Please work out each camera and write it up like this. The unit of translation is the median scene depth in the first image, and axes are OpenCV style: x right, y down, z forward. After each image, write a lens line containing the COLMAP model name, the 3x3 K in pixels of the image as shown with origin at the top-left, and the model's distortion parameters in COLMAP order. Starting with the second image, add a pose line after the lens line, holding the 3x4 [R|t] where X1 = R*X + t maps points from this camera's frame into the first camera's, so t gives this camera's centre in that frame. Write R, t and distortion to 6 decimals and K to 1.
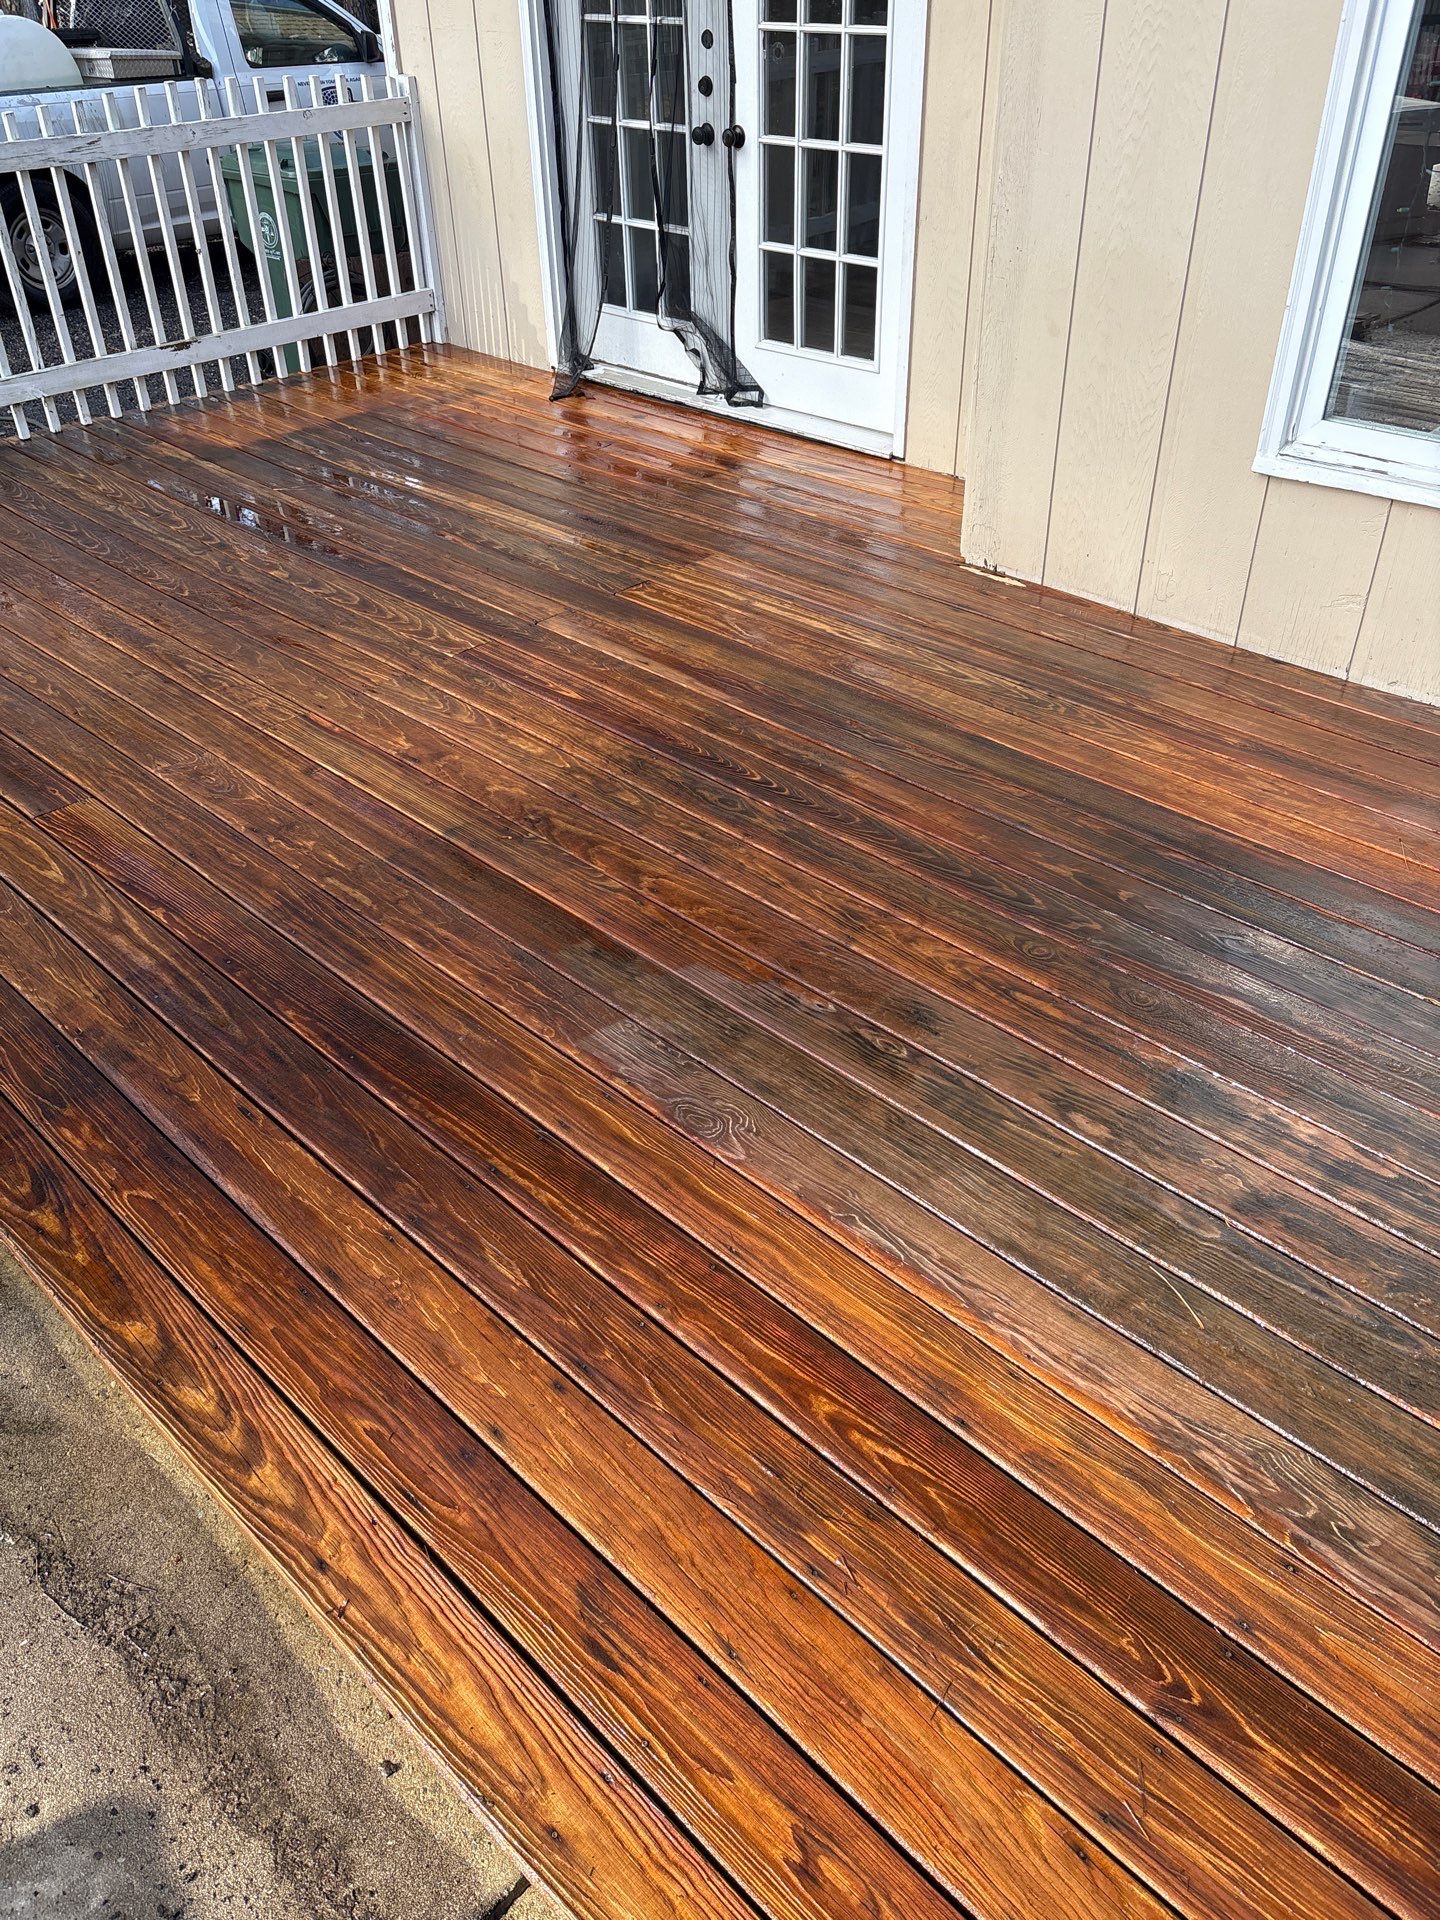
lens RADIAL K [[1461.1, 0, 727.2], [0, 1461.1, 994.3], [0, 0, 1]] dist [0.007732, -0.002957]
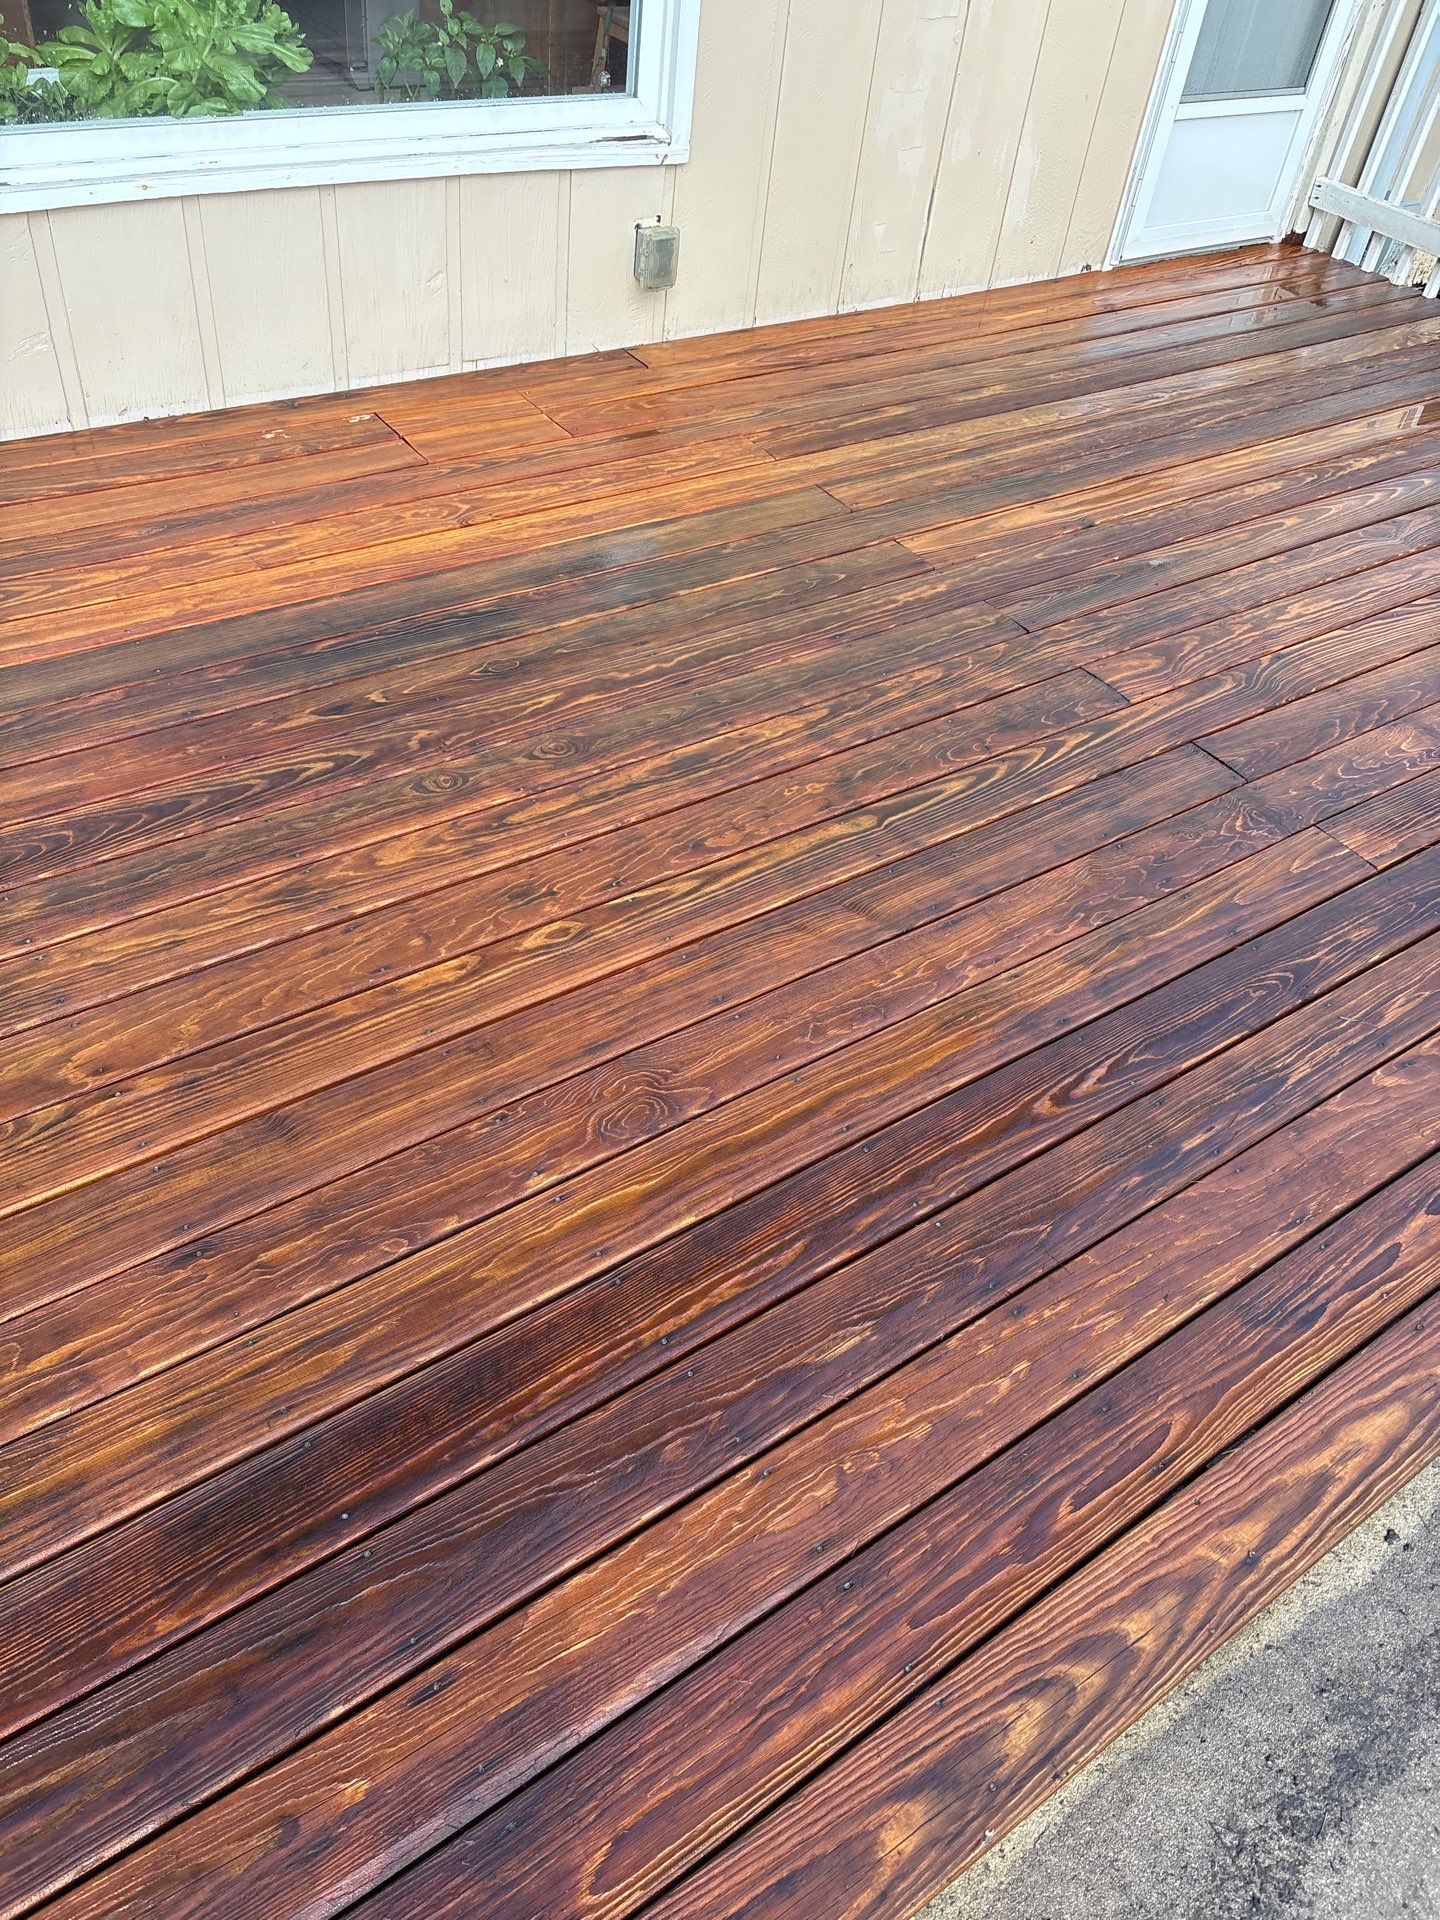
lens RADIAL K [[1415.6, 0, 720.0], [0, 1415.6, 960.0], [0, 0, 1]] dist [0.028124, -0.032366]
pose [[0.165860, -0.656381, 0.735972, -0.462950], [0.498113, 0.699868, 0.511926, -0.308277], [-0.851102, 0.281689, 0.443031, 0.489844]]
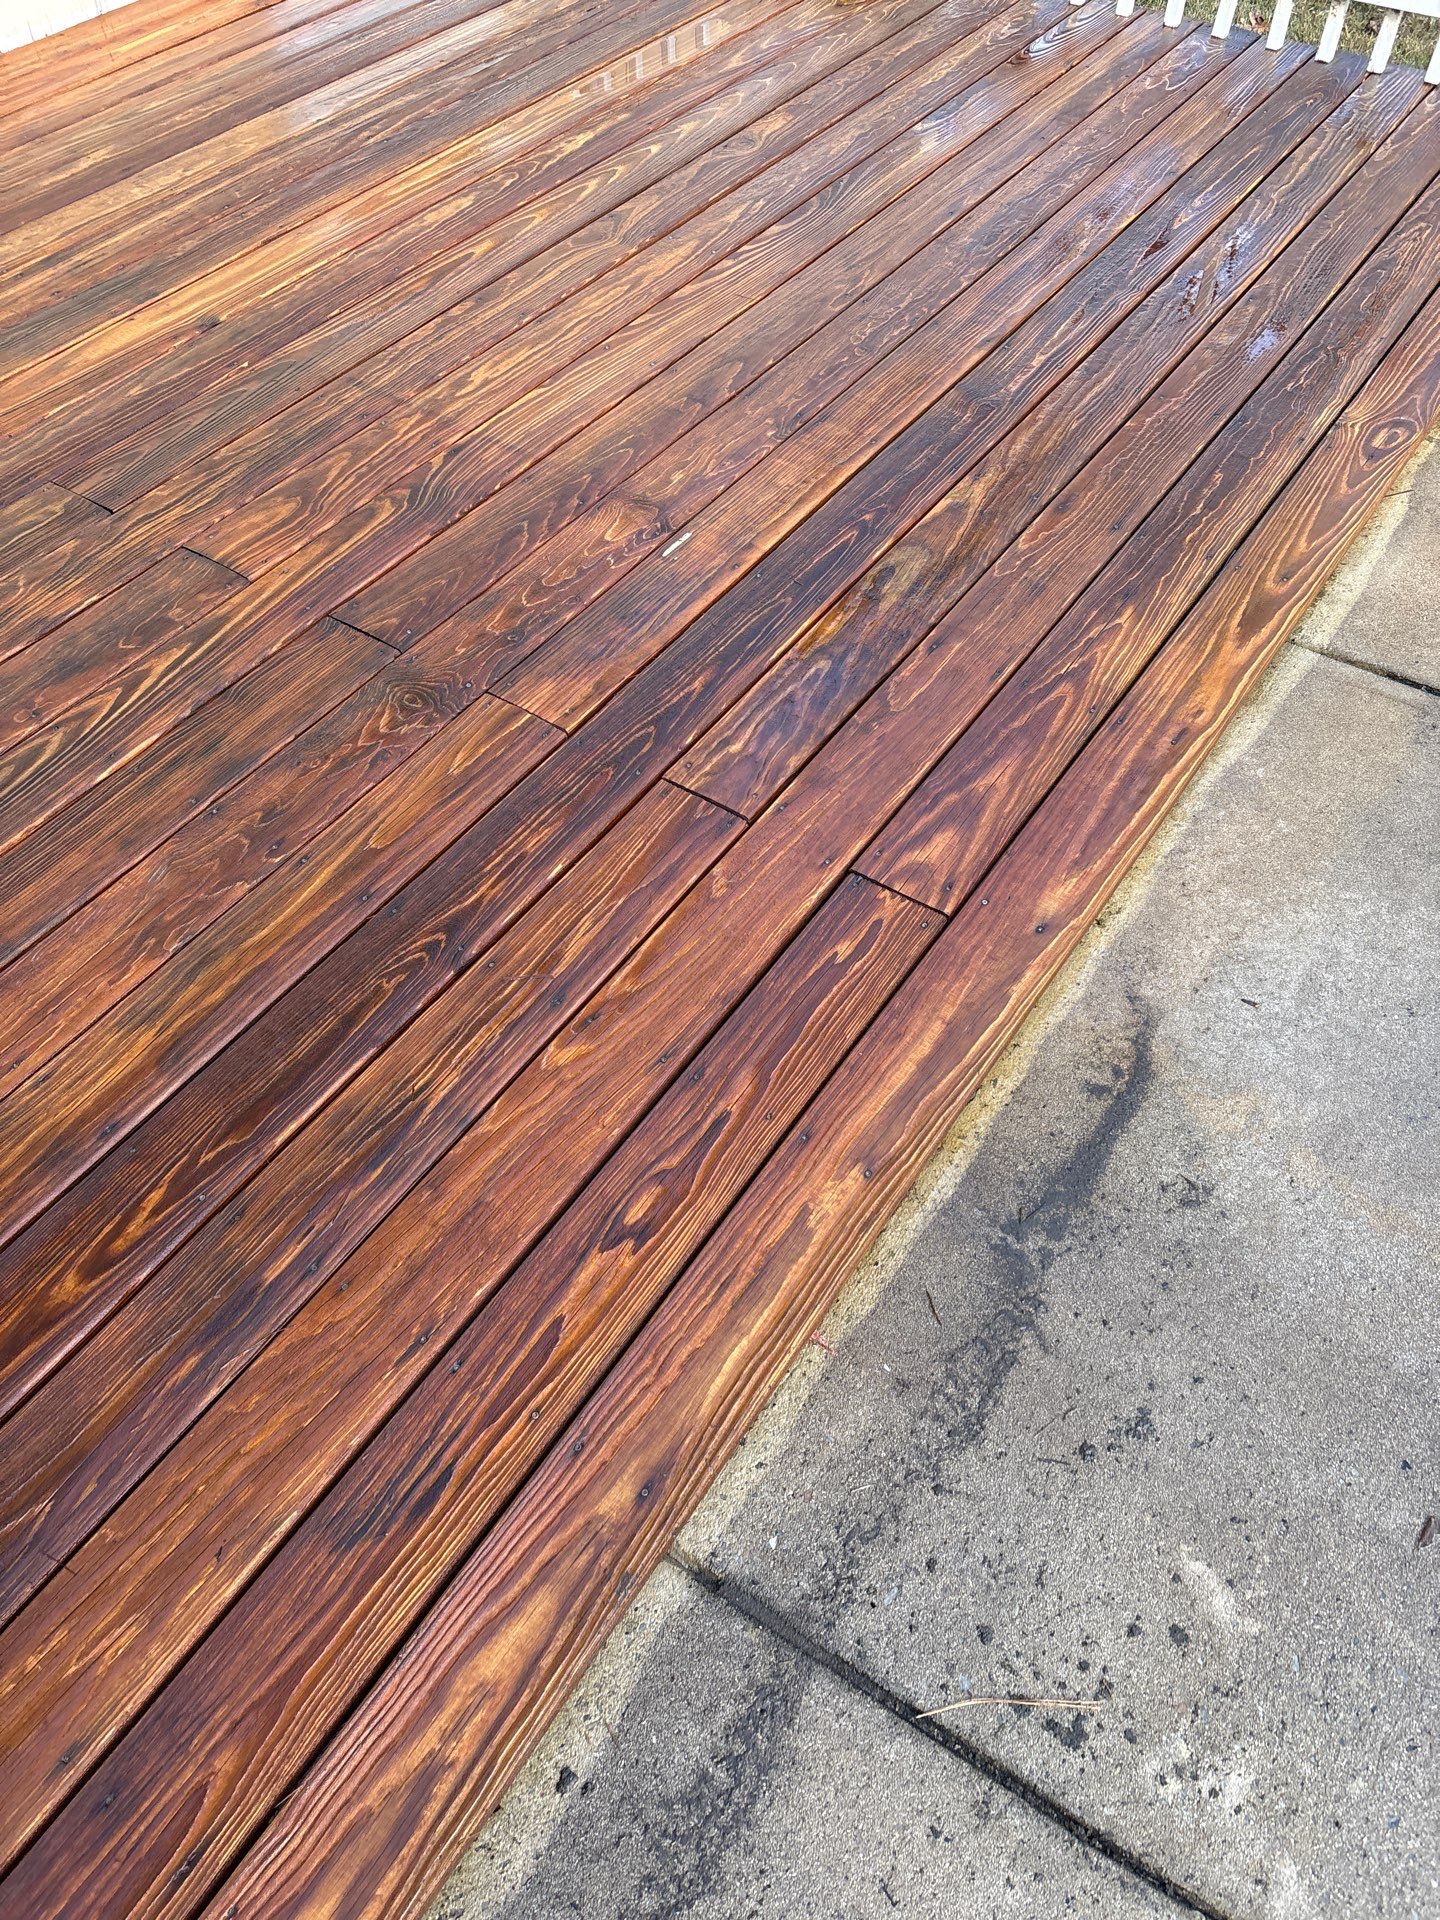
lens RADIAL K [[1415.6, 0, 720.0], [0, 1415.6, 960.0], [0, 0, 1]] dist [0.028124, -0.032366]
pose [[-0.192080, -0.762474, 0.617850, -0.221653], [0.571881, 0.424668, 0.701861, -0.076444], [-0.797532, 0.488151, 0.354474, 0.269298]]
